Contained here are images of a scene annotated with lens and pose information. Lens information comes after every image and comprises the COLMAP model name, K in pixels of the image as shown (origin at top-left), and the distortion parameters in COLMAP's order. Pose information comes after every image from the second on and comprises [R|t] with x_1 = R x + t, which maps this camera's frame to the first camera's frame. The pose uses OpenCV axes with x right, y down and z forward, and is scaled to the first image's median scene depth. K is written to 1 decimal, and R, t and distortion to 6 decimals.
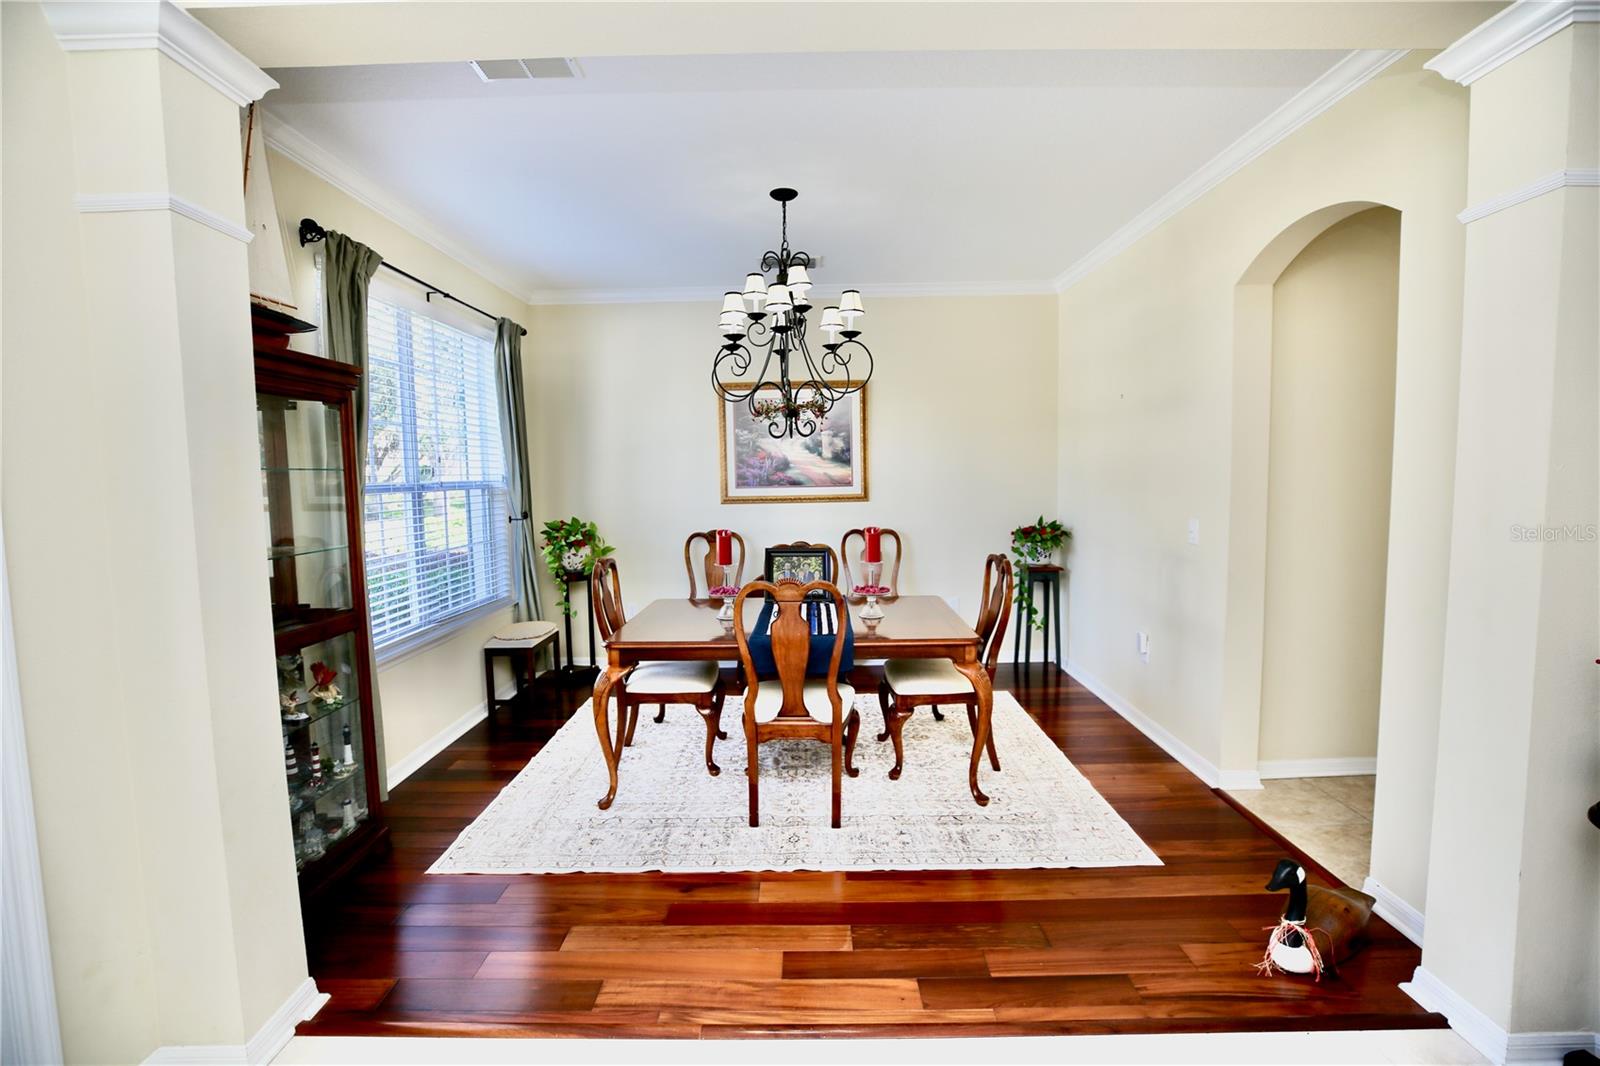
lens RADIAL K [[725.7, 0, 802.0], [0, 725.7, 533.0], [0, 0, 1]] dist [-0.046085, 0.013289]
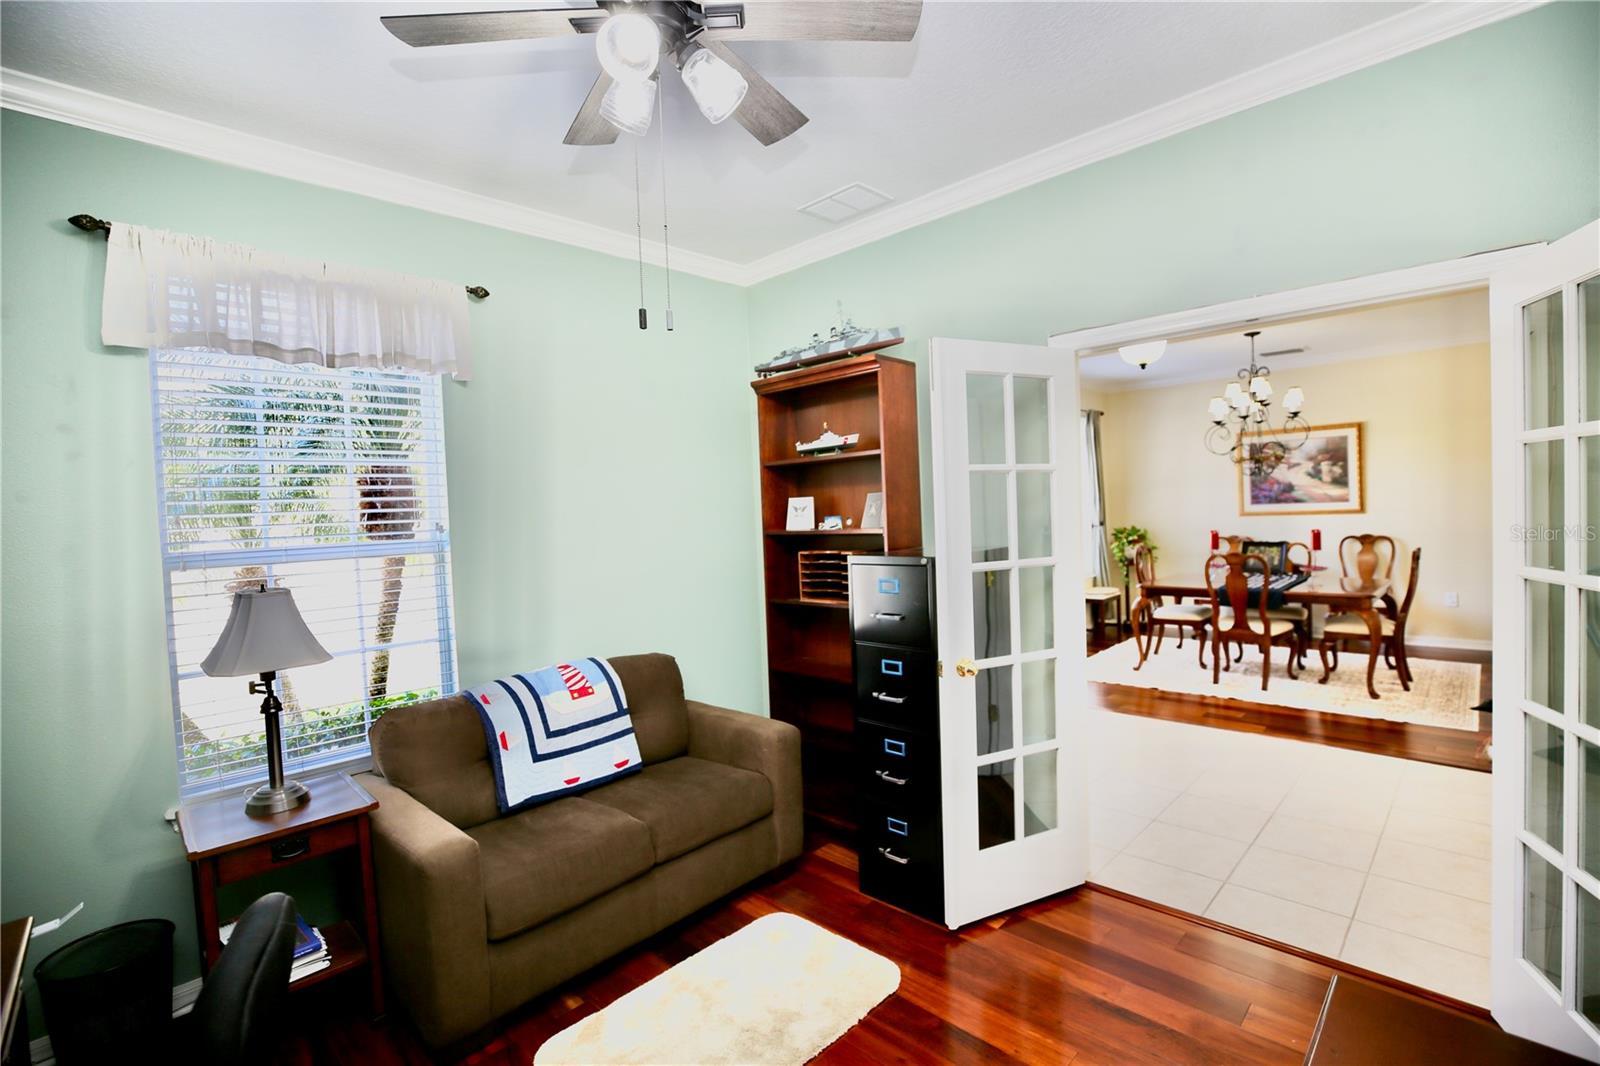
lens RADIAL K [[725.7, 0, 802.0], [0, 725.7, 533.0], [0, 0, 1]] dist [-0.046085, 0.013289]
pose [[0.718977, 0.009153, -0.694974, 0.370422], [-0.027164, 0.999519, -0.014937, 0.055139], [0.694503, 0.029618, 0.718880, -0.909751]]
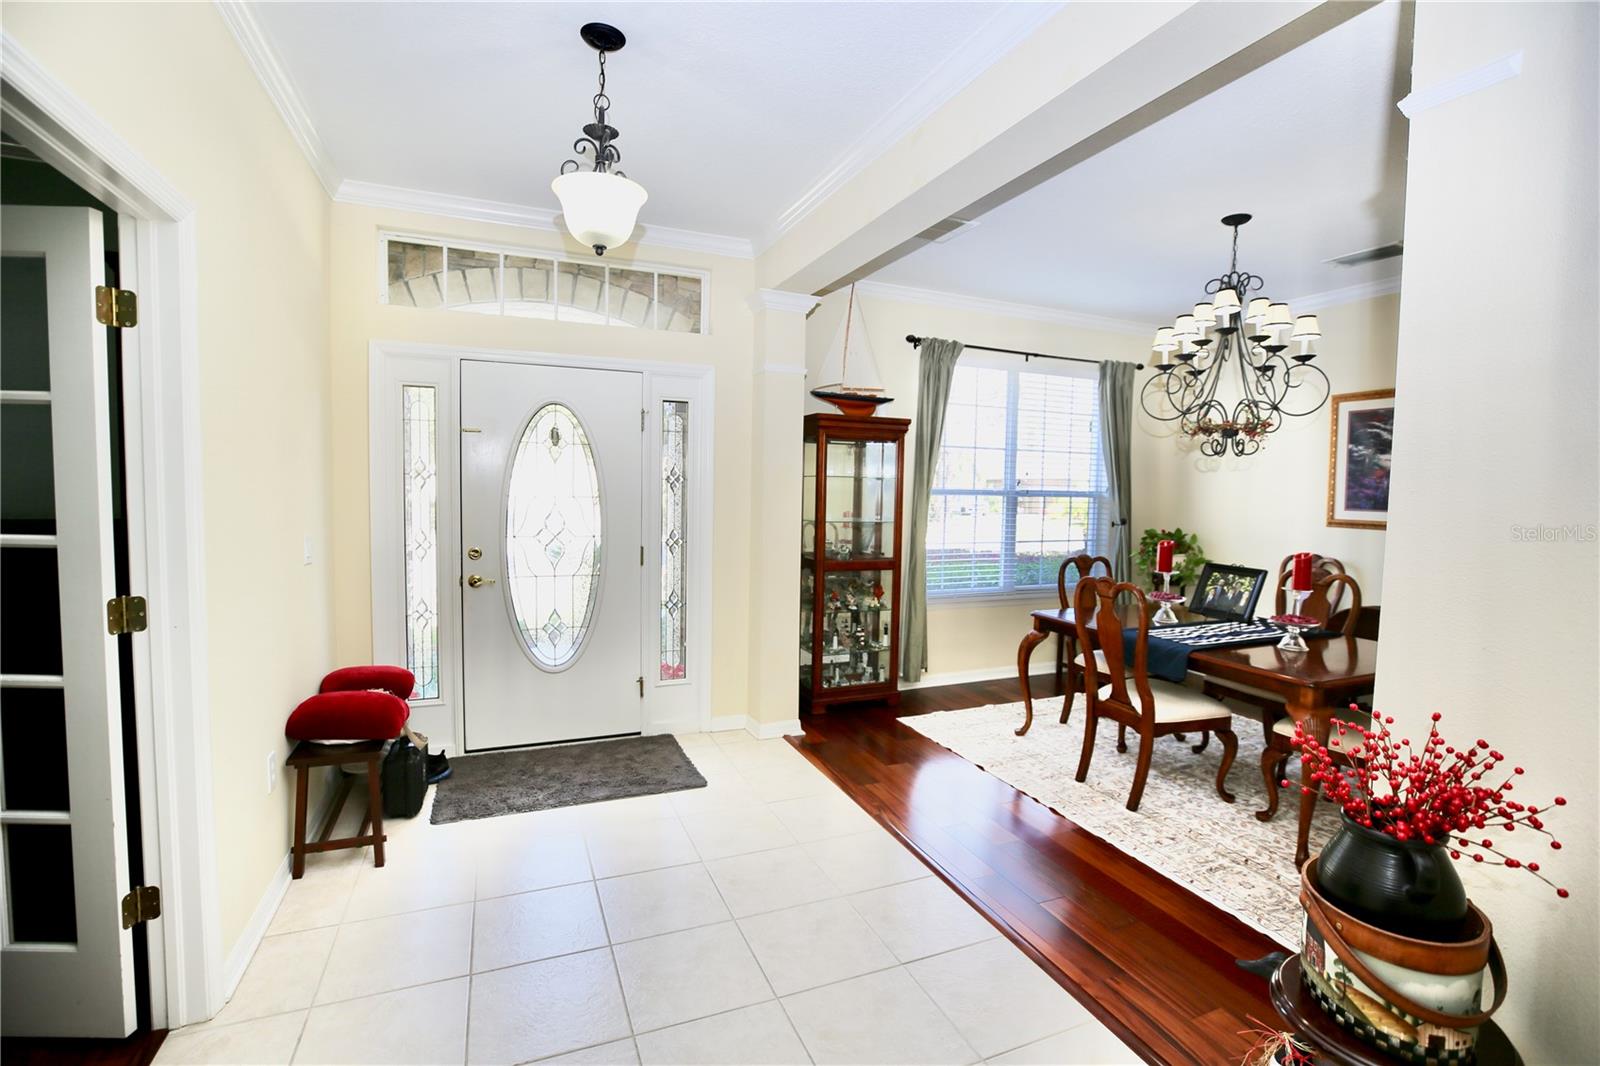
lens RADIAL K [[725.7, 0, 802.0], [0, 725.7, 533.0], [0, 0, 1]] dist [-0.046085, 0.013289]
pose [[0.394402, 0.082340, -0.915241, 0.666680], [-0.099352, 0.993960, 0.046608, -0.011559], [0.913551, 0.072549, 0.400201, 0.058136]]
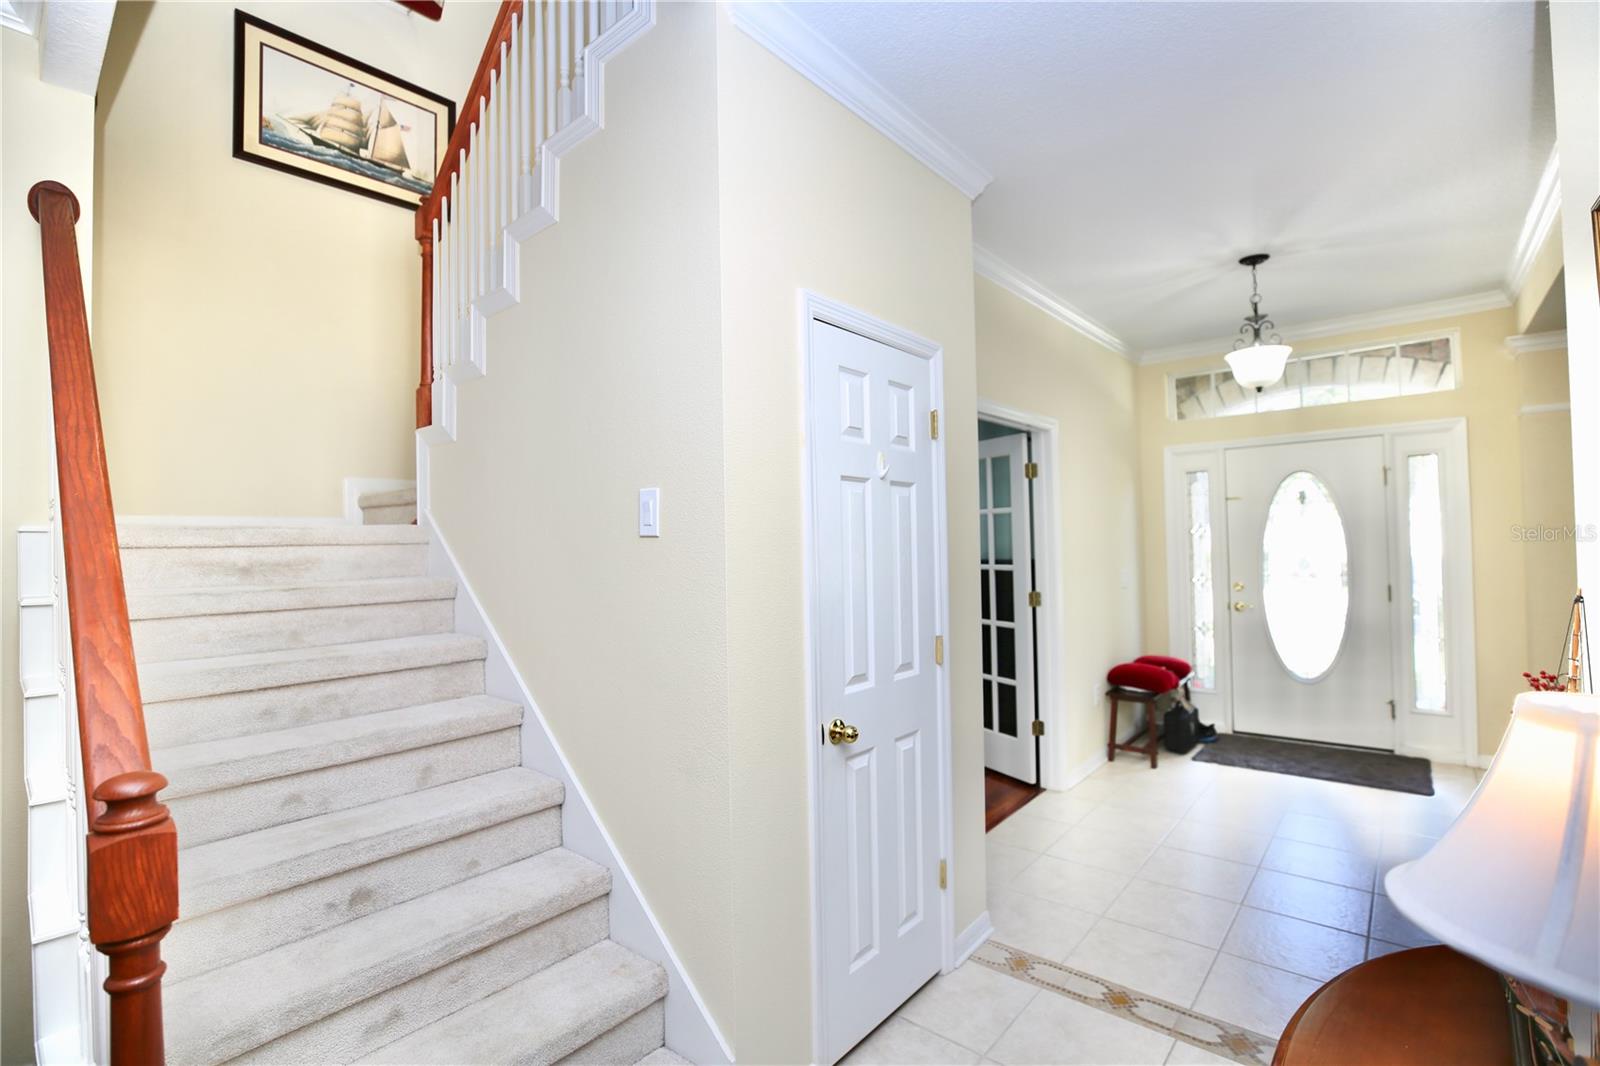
lens RADIAL K [[725.7, 0, 802.0], [0, 725.7, 533.0], [0, 0, 1]] dist [-0.046085, 0.013289]
pose [[-0.642342, 0.021781, -0.766109, 1.168477], [-0.023331, 0.998577, 0.047952, -0.040720], [0.766063, 0.048675, -0.640920, 0.281175]]
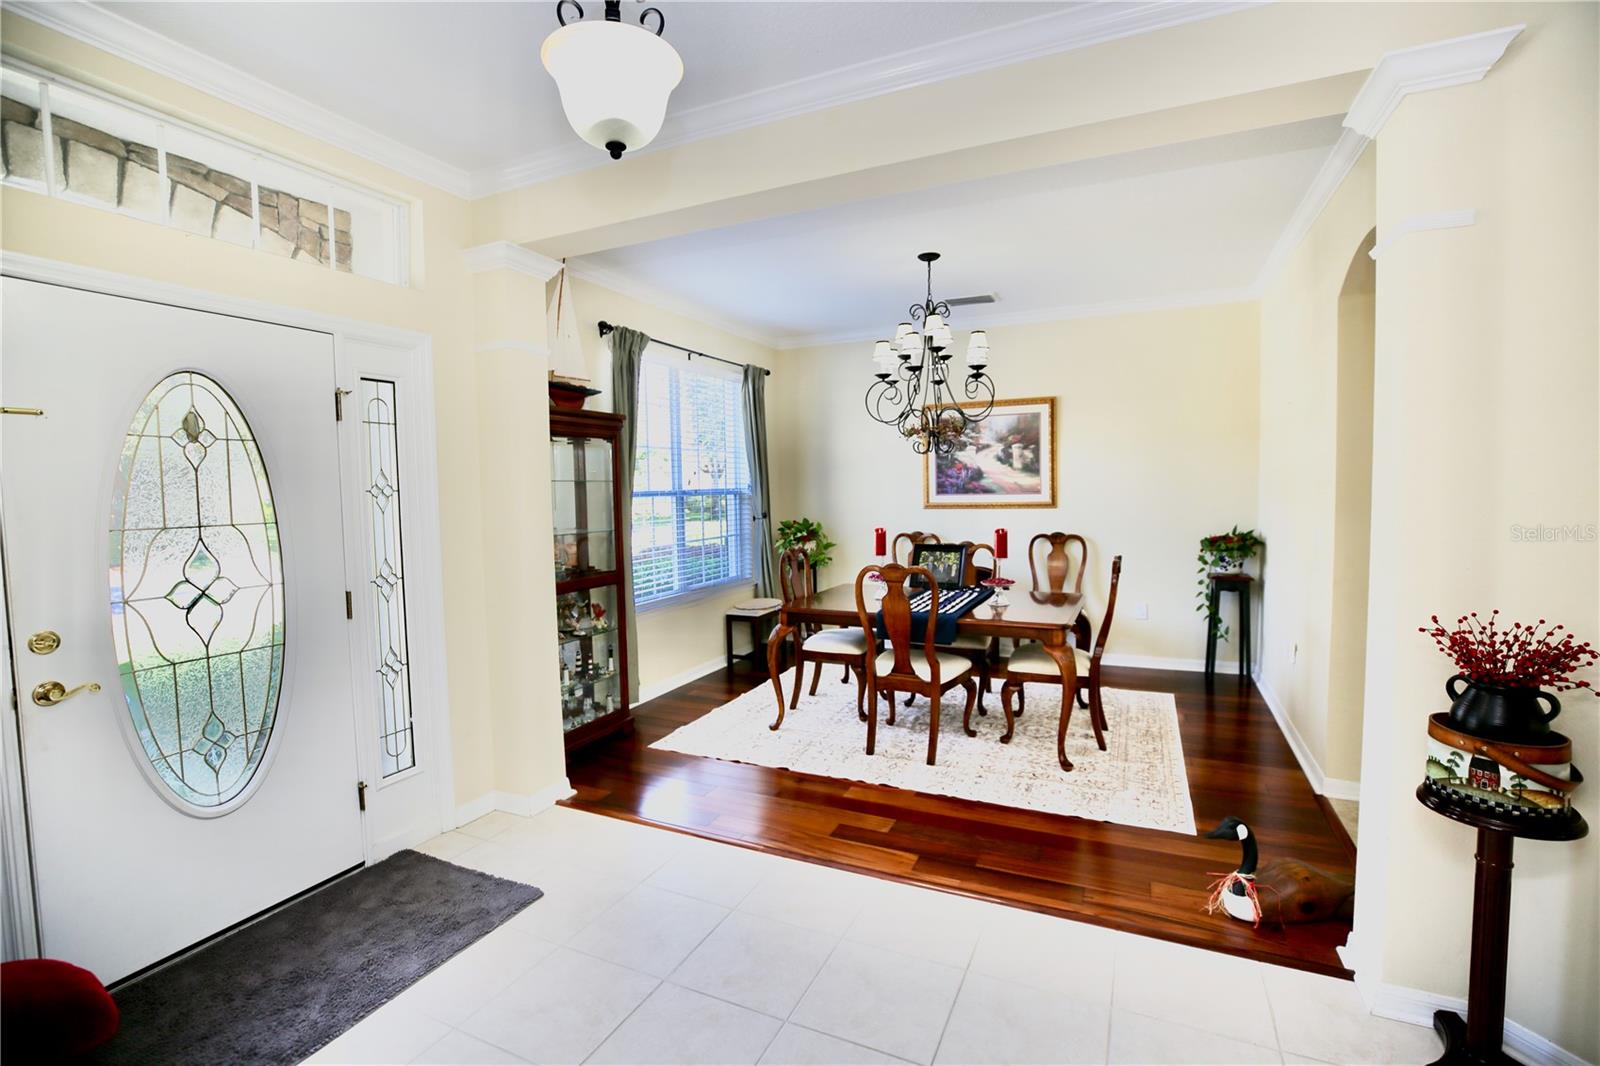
lens RADIAL K [[725.7, 0, 802.0], [0, 725.7, 533.0], [0, 0, 1]] dist [-0.046085, 0.013289]
pose [[0.909136, 0.026381, -0.415663, 0.290117], [-0.030875, 0.999515, -0.004095, 0.013758], [0.415354, 0.016556, 0.909509, -0.198268]]
